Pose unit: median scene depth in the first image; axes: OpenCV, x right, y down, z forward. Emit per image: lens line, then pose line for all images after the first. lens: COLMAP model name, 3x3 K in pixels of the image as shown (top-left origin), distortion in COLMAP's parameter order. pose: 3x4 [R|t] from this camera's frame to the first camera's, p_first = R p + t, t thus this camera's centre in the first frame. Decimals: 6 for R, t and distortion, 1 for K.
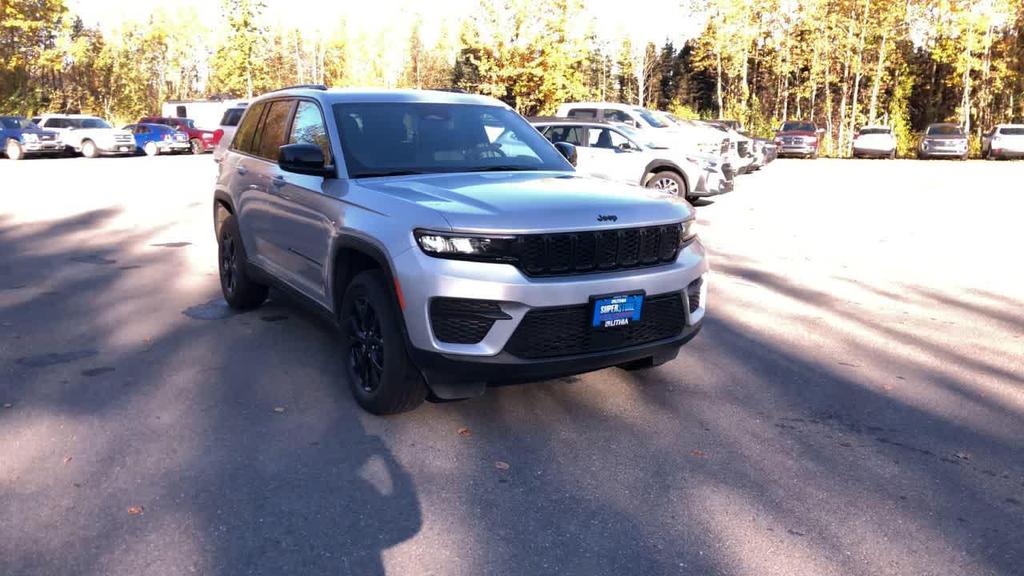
lens RADIAL K [[837.8, 0, 492.9], [0, 837.8, 283.8], [0, 0, 1]] dist [0.047195, -0.055193]
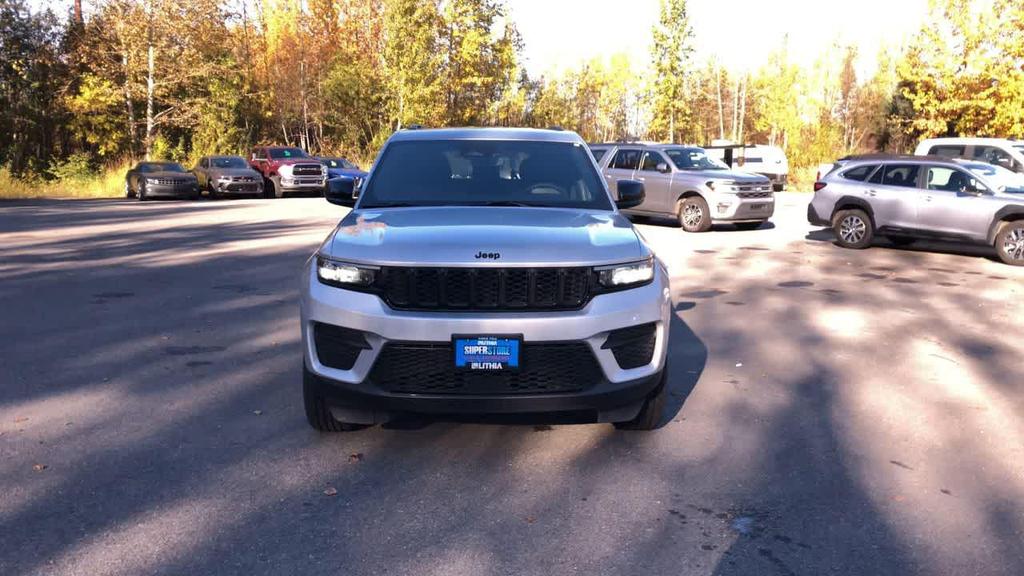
lens RADIAL K [[843.3, 0, 509.3], [0, 843.3, 286.7], [0, 0, 1]] dist [0.053627, -0.079497]
pose [[0.880006, 0.069892, -0.469792, 0.055615], [-0.090908, 0.995613, -0.022167, -0.002187], [0.466182, 0.062215, 0.882499, 0.015134]]
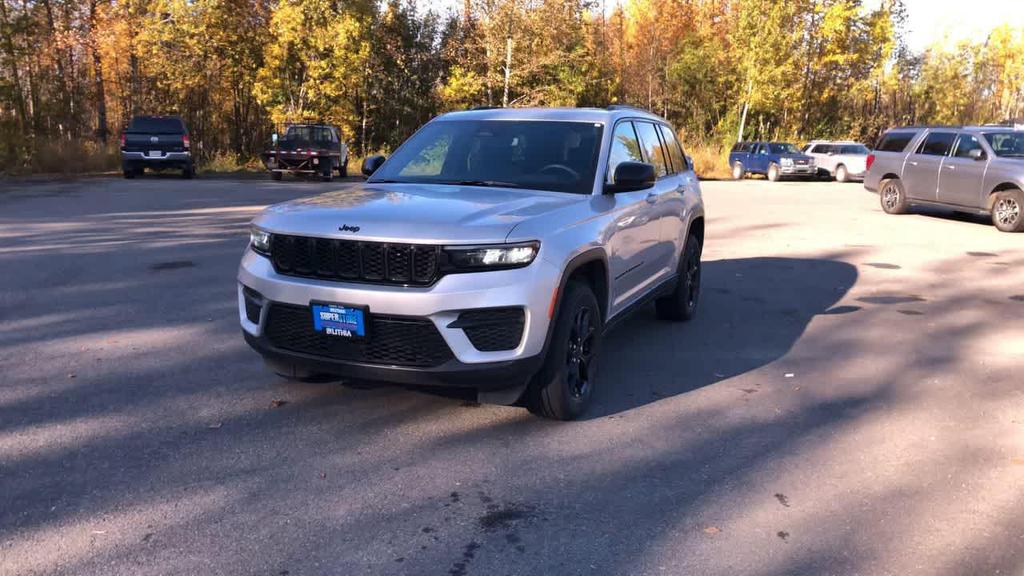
lens RADIAL K [[843.3, 0, 509.3], [0, 843.3, 286.7], [0, 0, 1]] dist [0.053627, -0.079497]
pose [[0.598747, 0.138648, -0.788847, 0.096838], [-0.161886, 0.985525, 0.050342, -0.008377], [0.784408, 0.097561, 0.612525, 0.048556]]
